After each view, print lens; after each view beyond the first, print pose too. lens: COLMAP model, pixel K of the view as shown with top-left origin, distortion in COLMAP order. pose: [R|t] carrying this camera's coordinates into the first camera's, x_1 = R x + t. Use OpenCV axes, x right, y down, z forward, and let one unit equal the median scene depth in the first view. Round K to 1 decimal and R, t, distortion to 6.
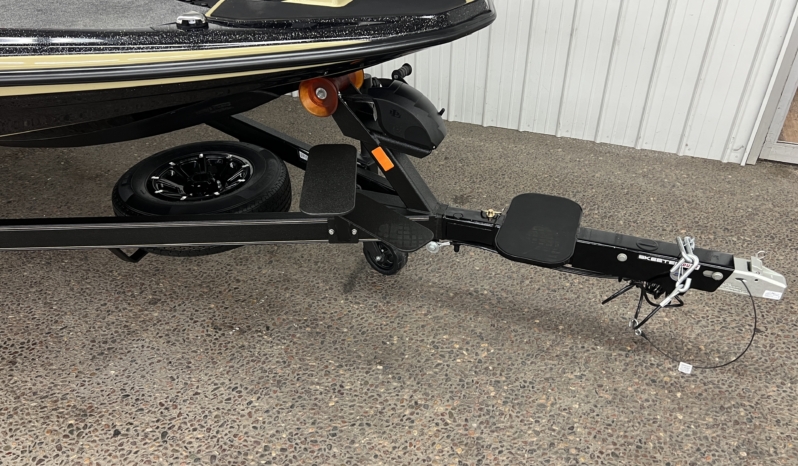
lens RADIAL K [[627.0, 0, 396.3], [0, 627.0, 236.3], [0, 0, 1]] dist [0.043757, -0.025189]
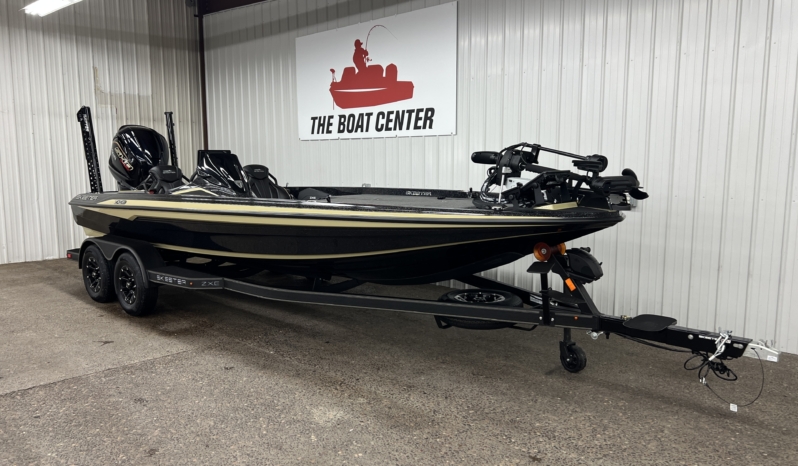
lens RADIAL K [[627.0, 0, 397.8], [0, 627.0, 232.2], [0, 0, 1]] dist [0.043757, -0.025189]
pose [[0.922123, 0.056388, -0.382765, 0.231527], [-0.224257, 0.884078, -0.410019, 0.684918], [0.315274, 0.463926, 0.827874, -0.956393]]
